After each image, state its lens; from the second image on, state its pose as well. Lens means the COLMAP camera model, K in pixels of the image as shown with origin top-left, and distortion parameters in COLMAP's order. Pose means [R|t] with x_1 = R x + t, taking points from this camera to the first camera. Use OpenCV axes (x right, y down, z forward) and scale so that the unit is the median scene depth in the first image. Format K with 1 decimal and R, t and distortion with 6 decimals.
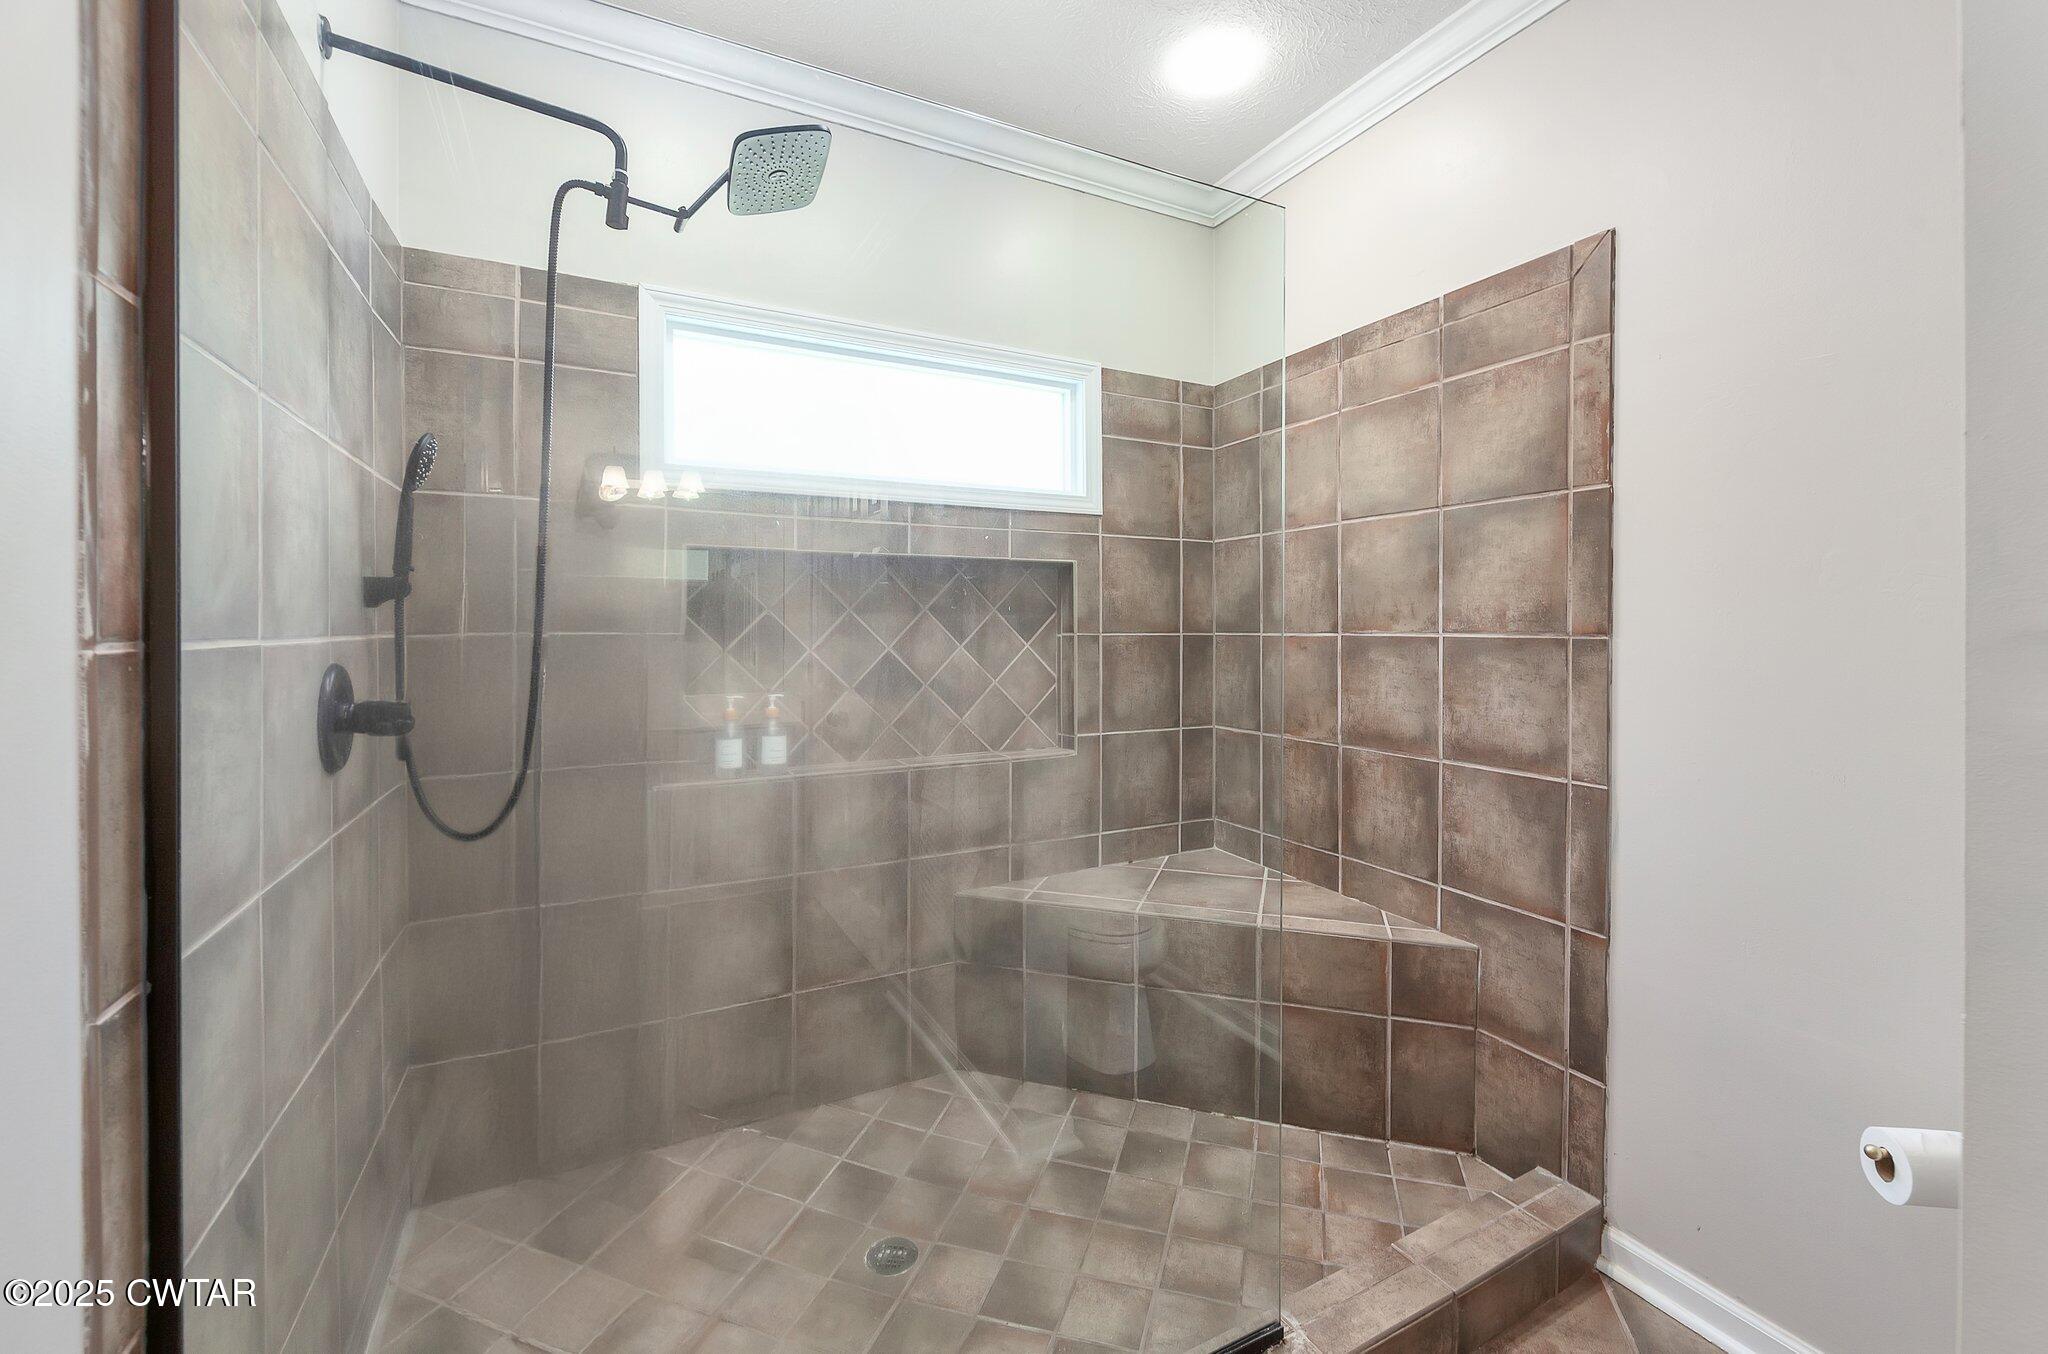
lens RADIAL K [[824.2, 0, 1020.2], [0, 824.2, 651.0], [0, 0, 1]] dist [-0.002325, -0.000288]
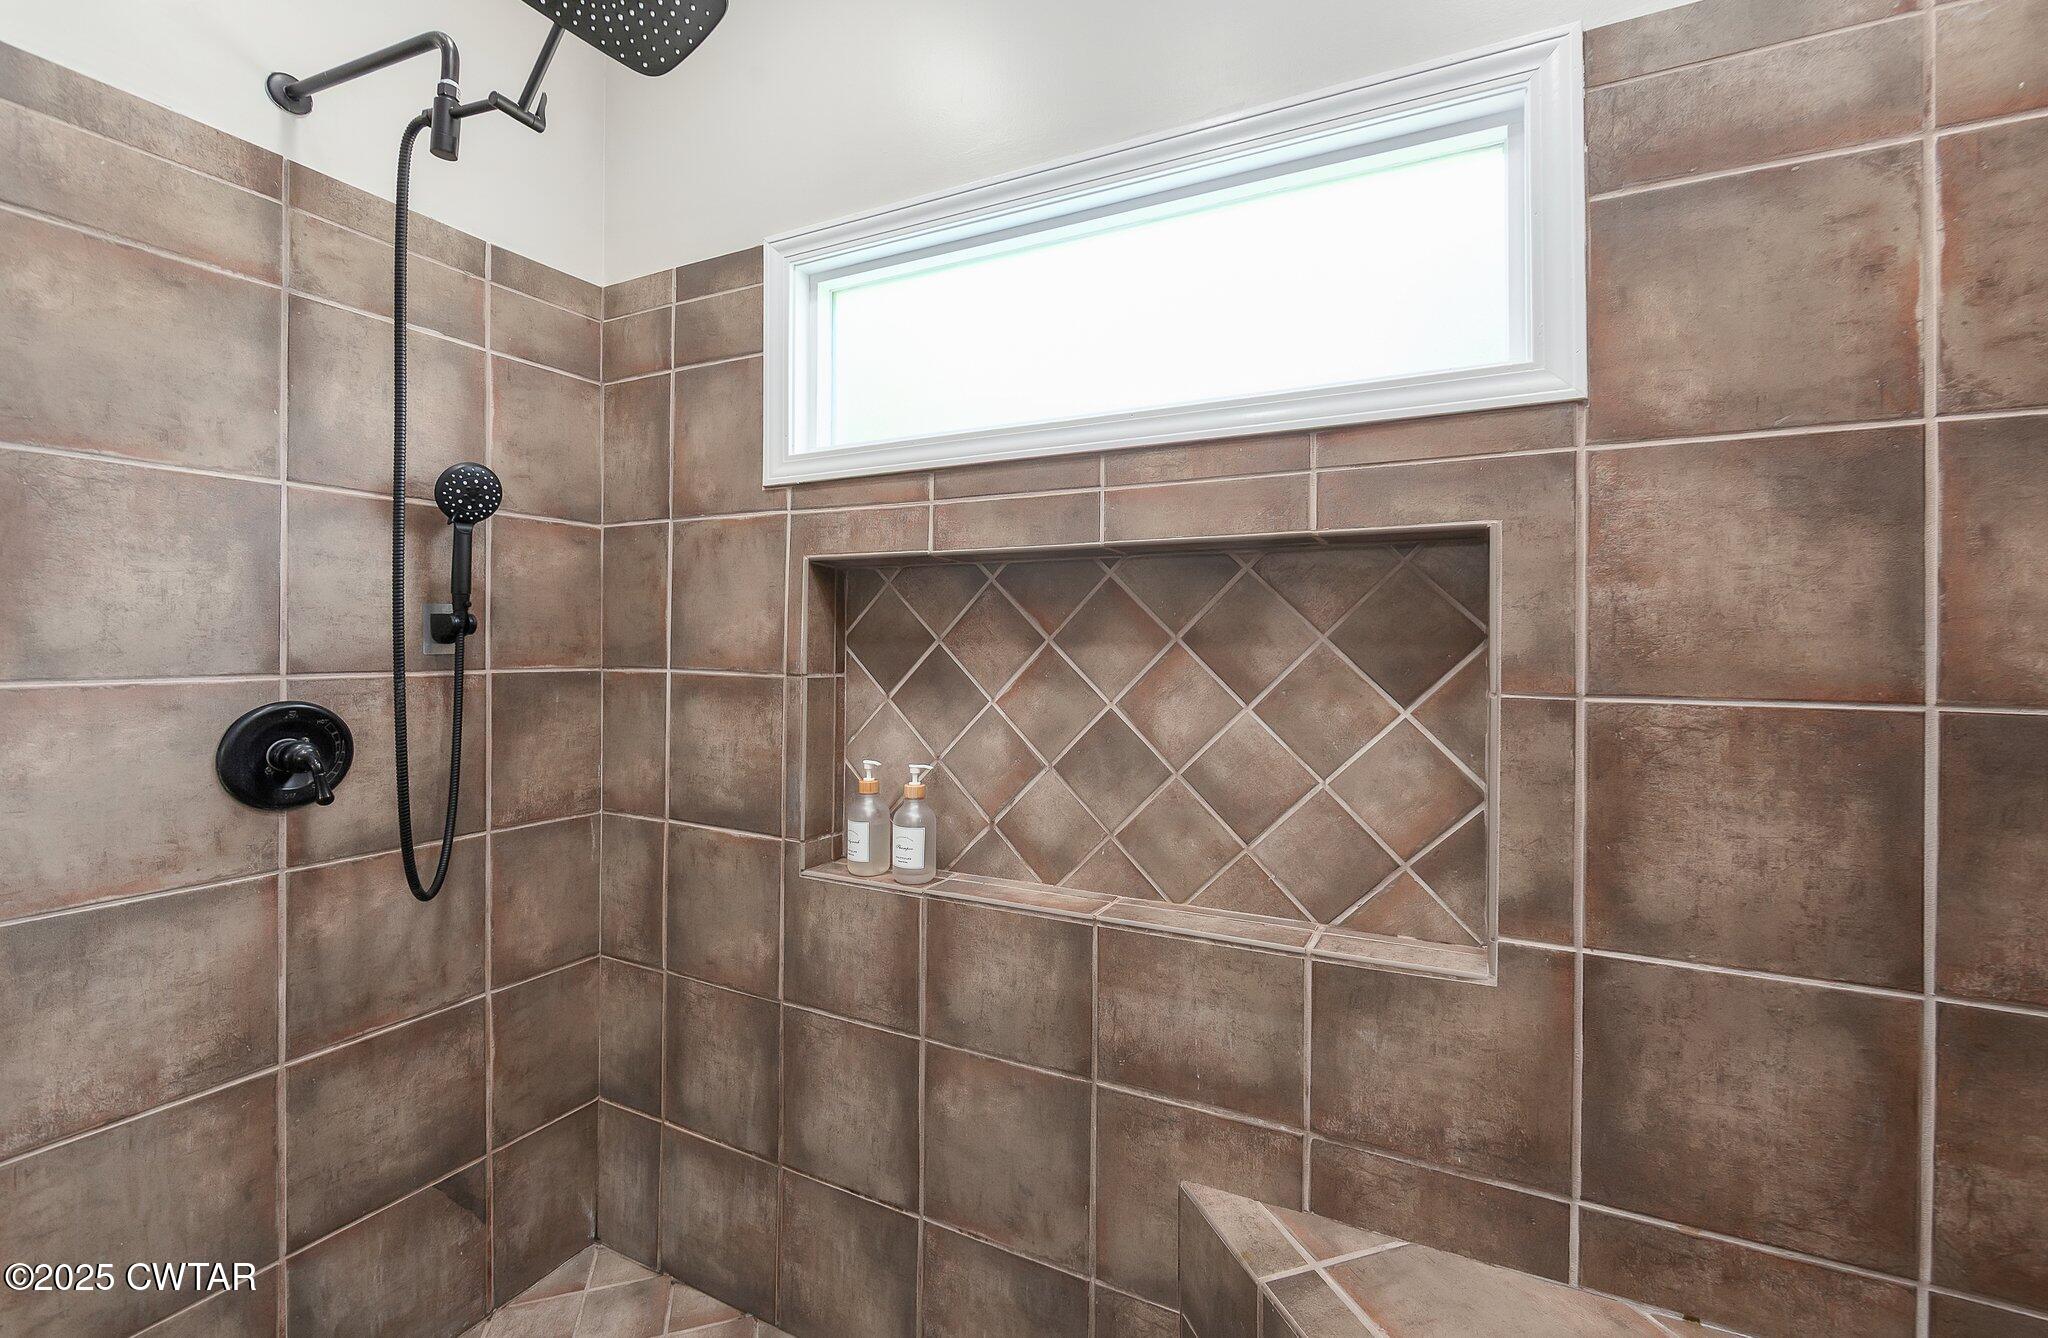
lens RADIAL K [[838.3, 0, 1026.6], [0, 838.3, 650.3], [0, 0, 1]] dist [-0.003513, 0.000125]
pose [[0.593636, 0.008089, -0.804693, 0.266670], [-0.030228, 0.999468, -0.012253, -0.031115], [0.804166, 0.031598, 0.593565, 0.551724]]
